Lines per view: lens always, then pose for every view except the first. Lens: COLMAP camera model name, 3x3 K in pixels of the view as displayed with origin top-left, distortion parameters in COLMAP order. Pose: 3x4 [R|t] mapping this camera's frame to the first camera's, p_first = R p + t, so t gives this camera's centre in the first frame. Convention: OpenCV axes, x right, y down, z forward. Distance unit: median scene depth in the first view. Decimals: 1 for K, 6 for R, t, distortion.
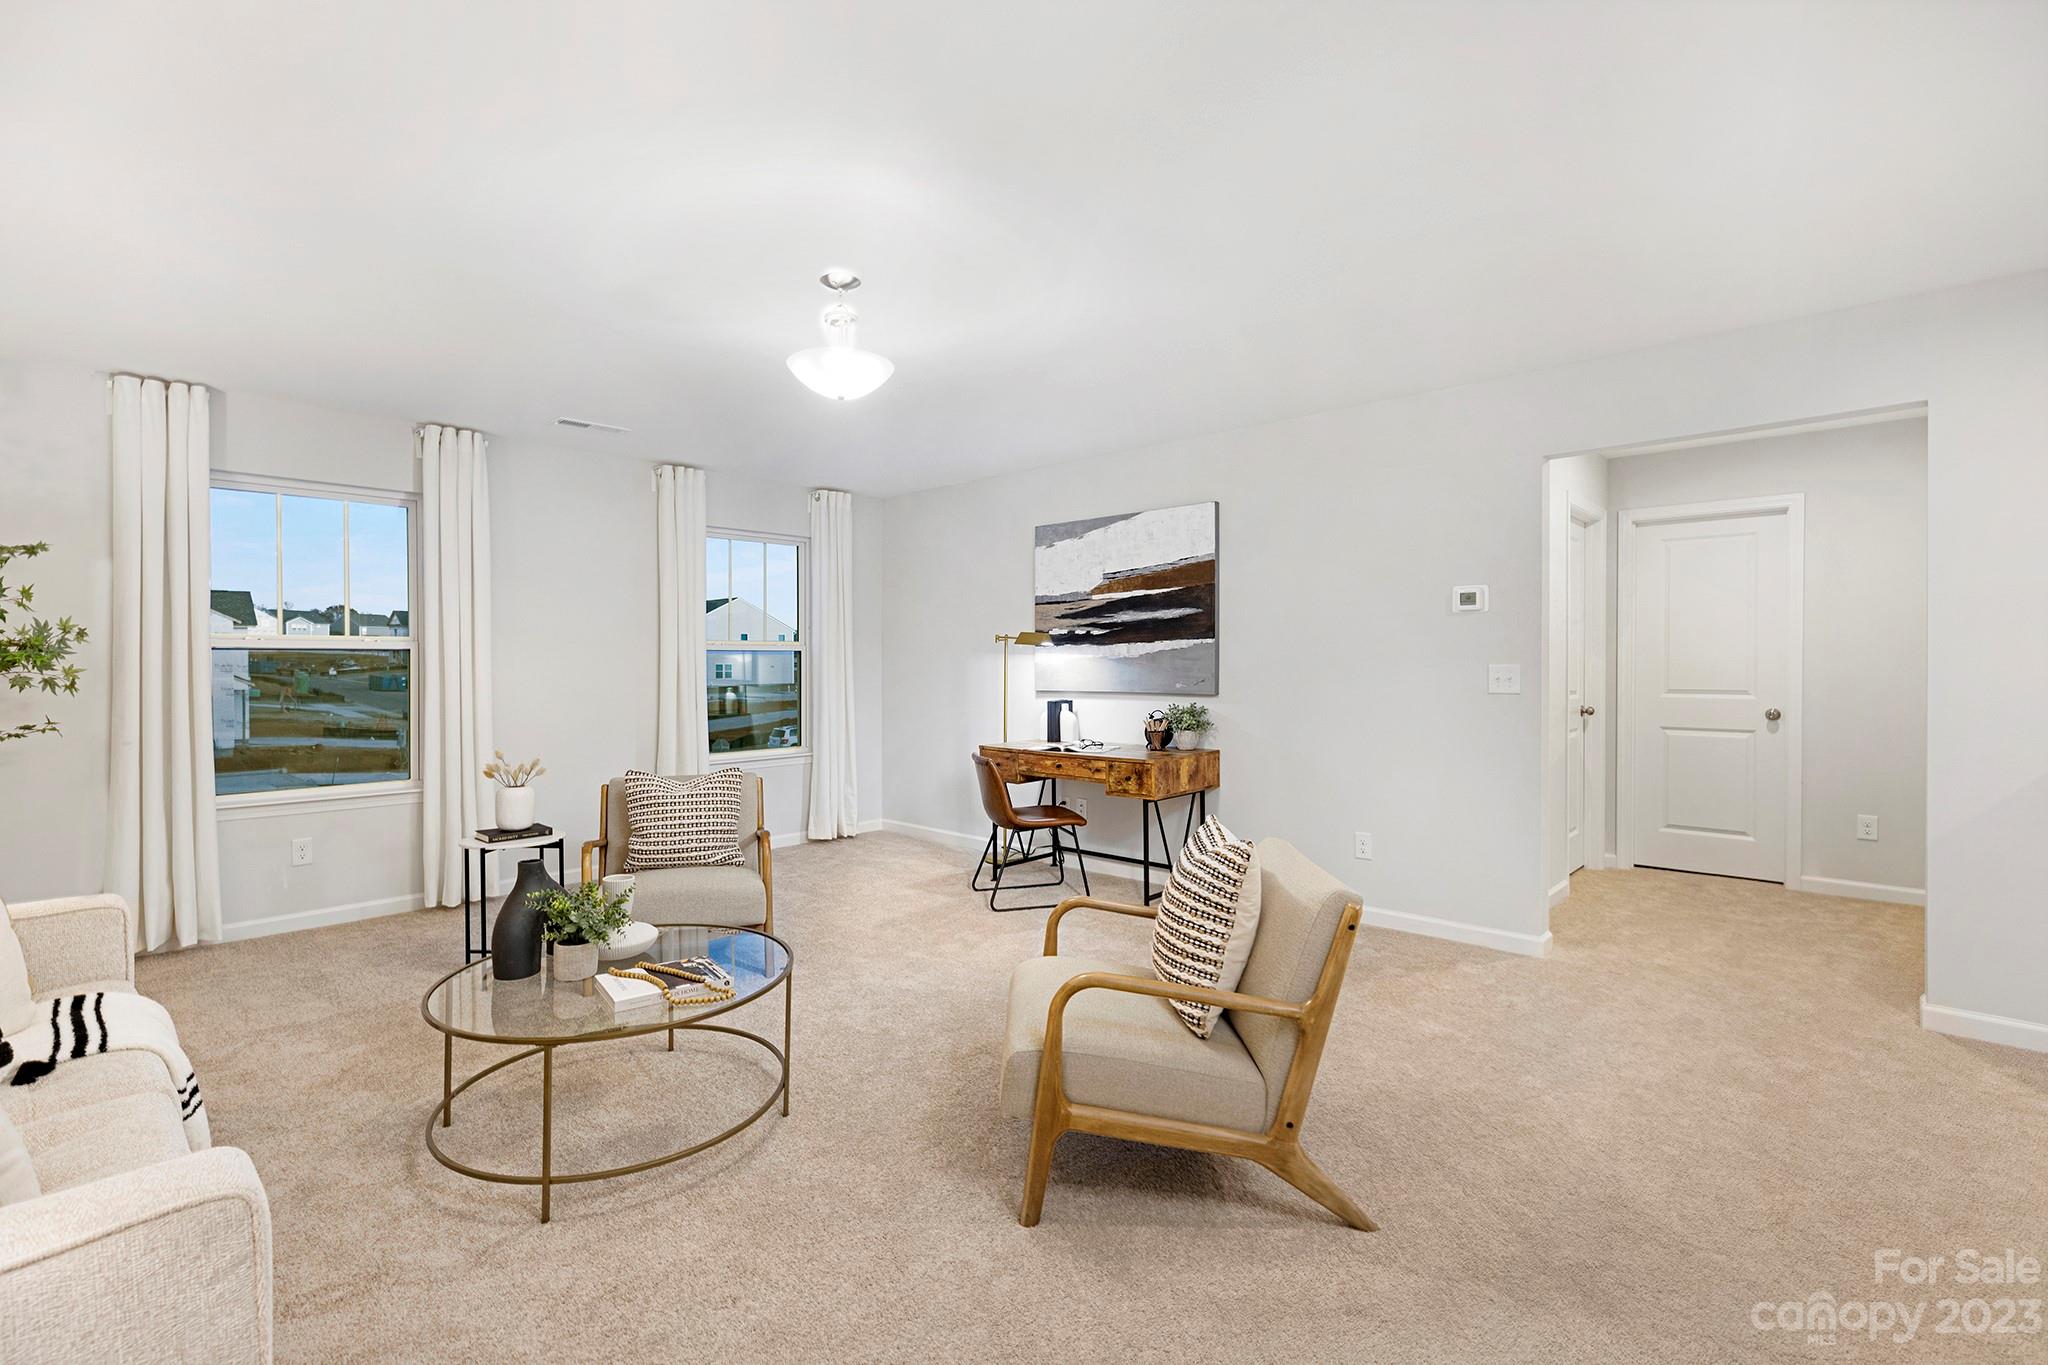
lens RADIAL K [[929.9, 0, 1022.1], [0, 929.9, 679.6], [0, 0, 1]] dist [-0.000031, 0.000064]
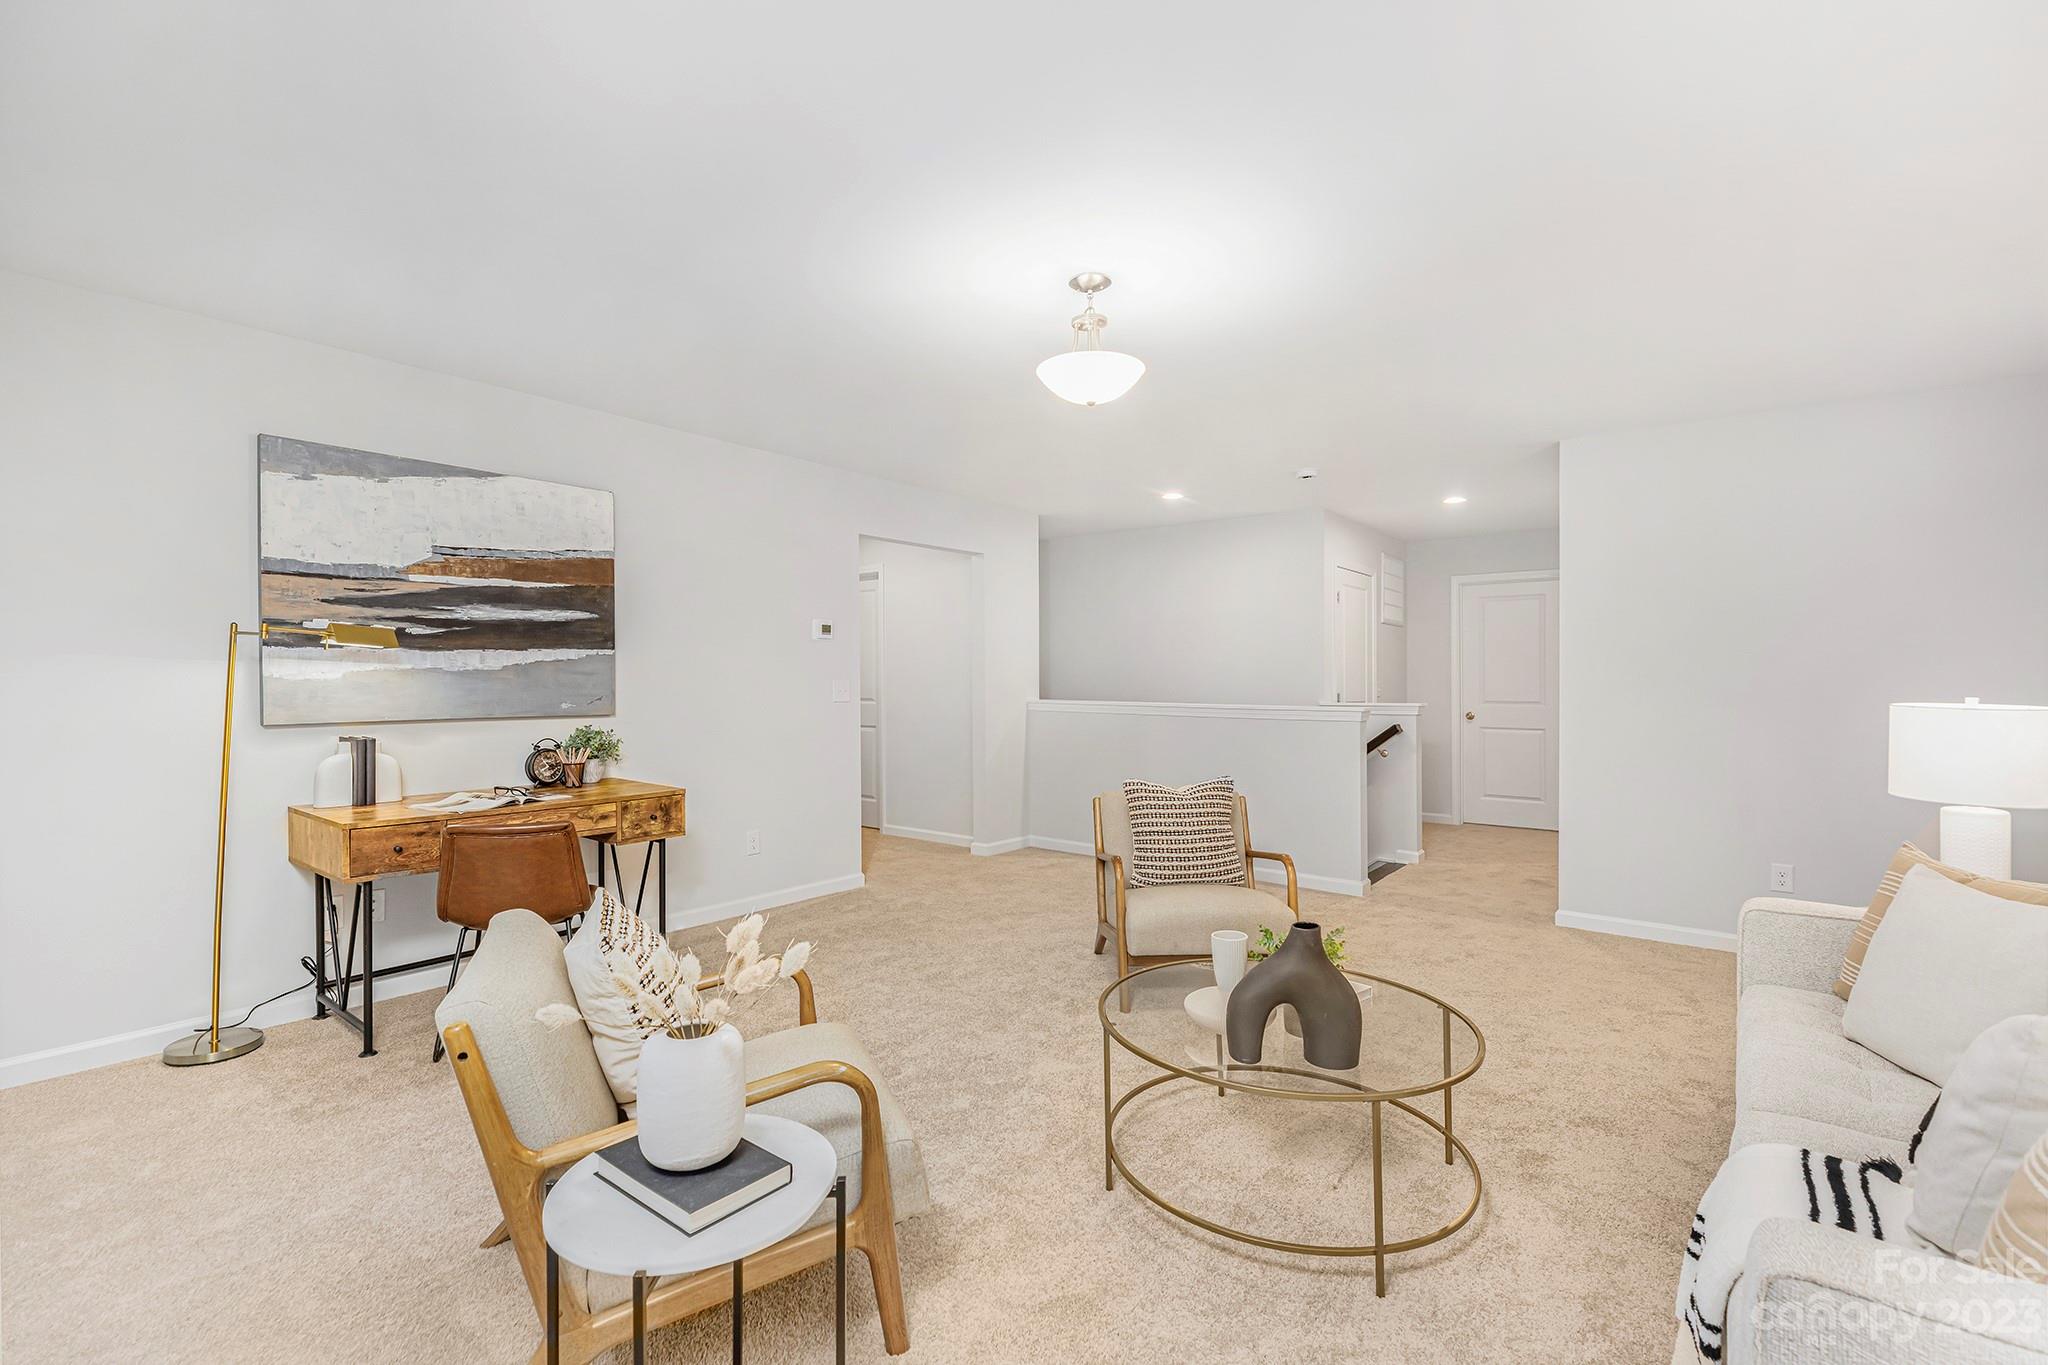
lens RADIAL K [[929.9, 0, 1018.4], [0, 929.9, 676.4], [0, 0, 1]] dist [-0.000031, 0.000064]
pose [[-0.107583, 0.001265, 0.994195, -0.656925], [0.012024, 0.999928, 0.000029, -0.013698], [-0.994123, 0.011957, -0.107590, 0.673529]]
